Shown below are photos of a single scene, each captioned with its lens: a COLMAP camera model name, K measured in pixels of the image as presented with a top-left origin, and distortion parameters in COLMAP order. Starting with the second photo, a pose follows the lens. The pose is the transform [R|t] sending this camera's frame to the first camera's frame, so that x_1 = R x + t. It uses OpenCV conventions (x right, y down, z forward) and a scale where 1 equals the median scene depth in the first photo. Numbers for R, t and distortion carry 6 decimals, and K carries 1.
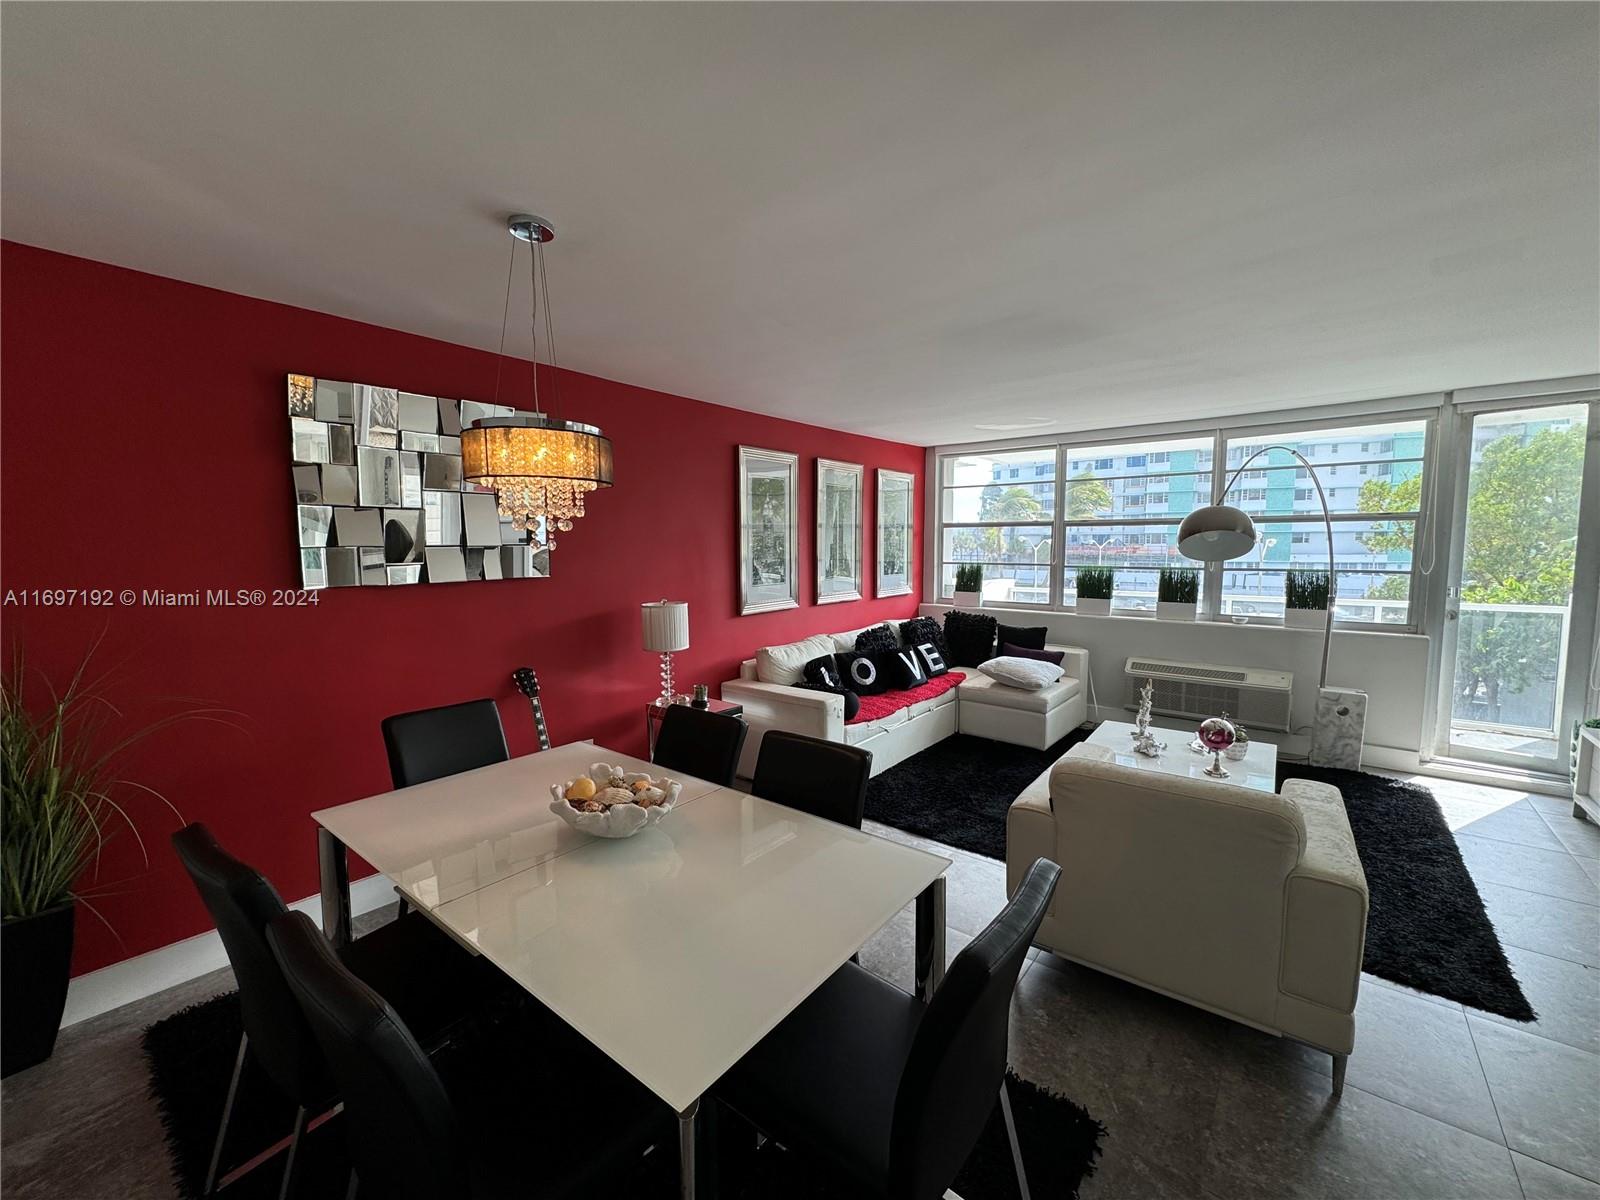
lens RADIAL K [[639.0, 0, 800.0], [0, 639.0, 600.0], [0, 0, 1]] dist [-0.004846, 0.000220]
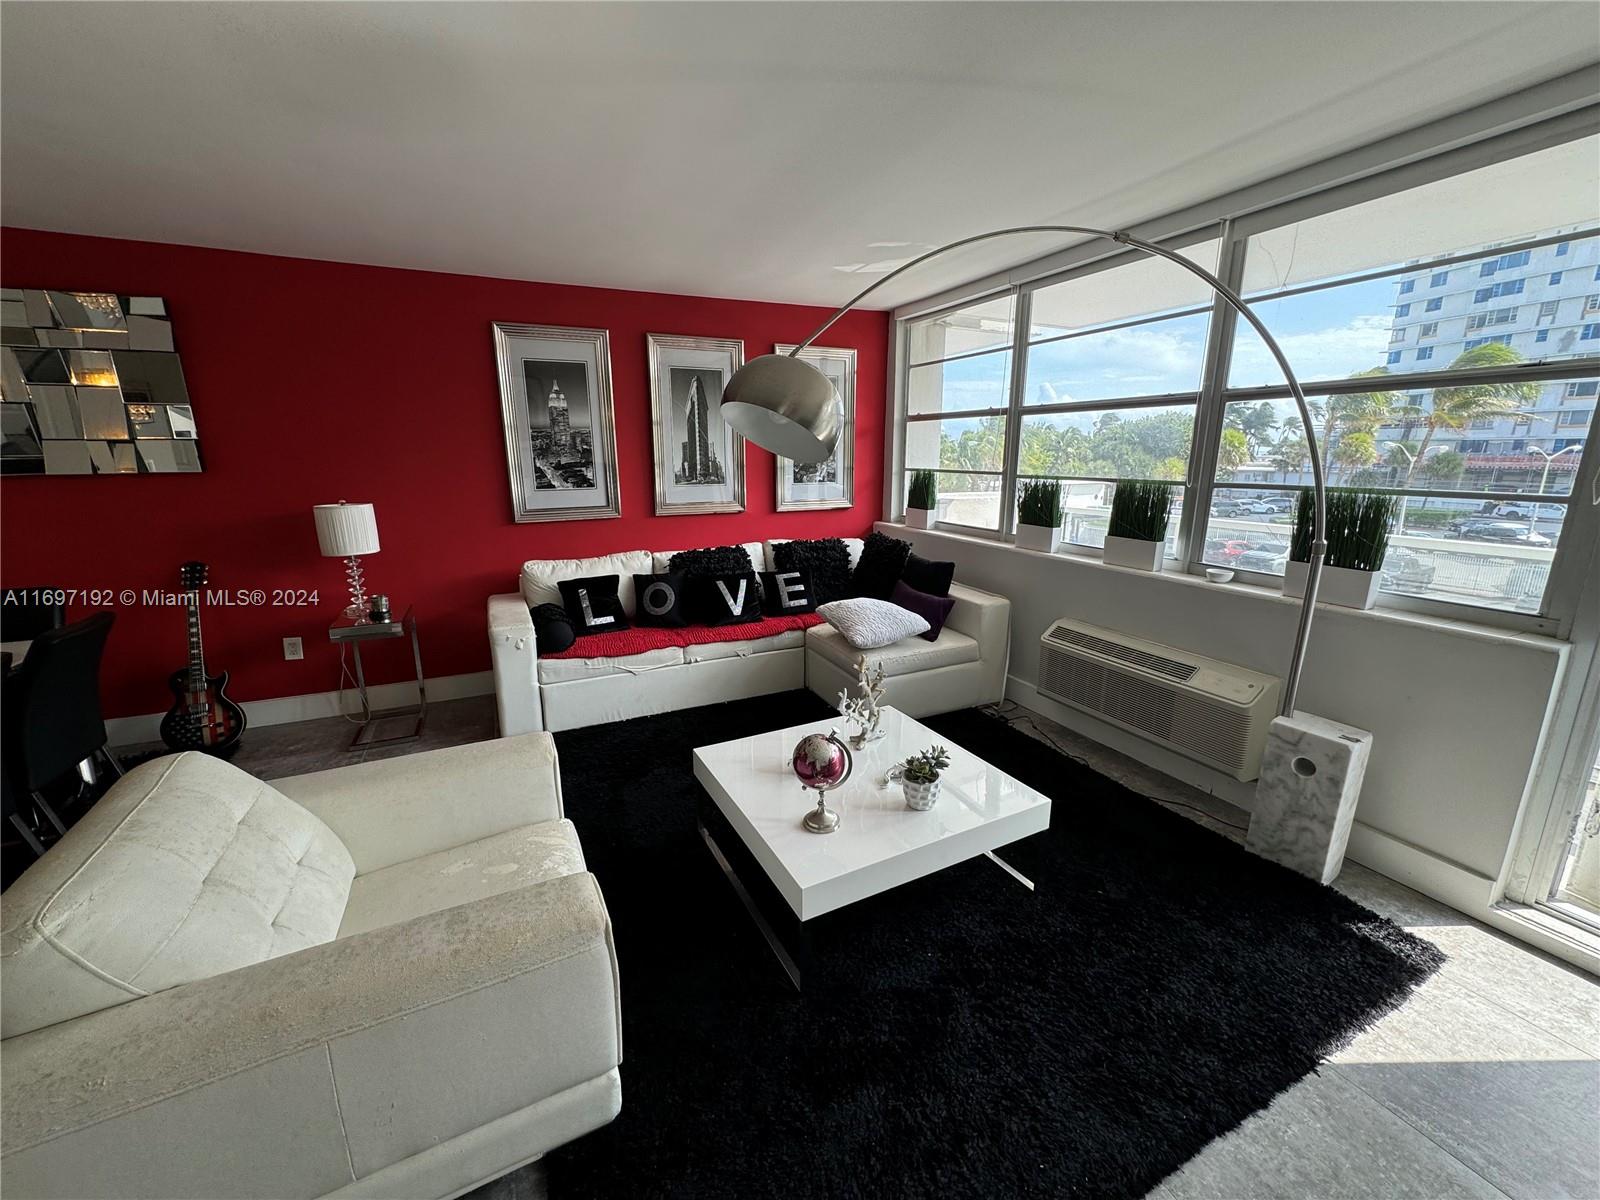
lens RADIAL K [[639.0, 0, 800.0], [0, 639.0, 600.0], [0, 0, 1]] dist [-0.004846, 0.000220]
pose [[0.902832, 0.099466, -0.418331, 0.582730], [-0.039794, 0.988030, 0.149039, -0.016357], [0.428148, -0.117910, 0.895984, 0.321457]]
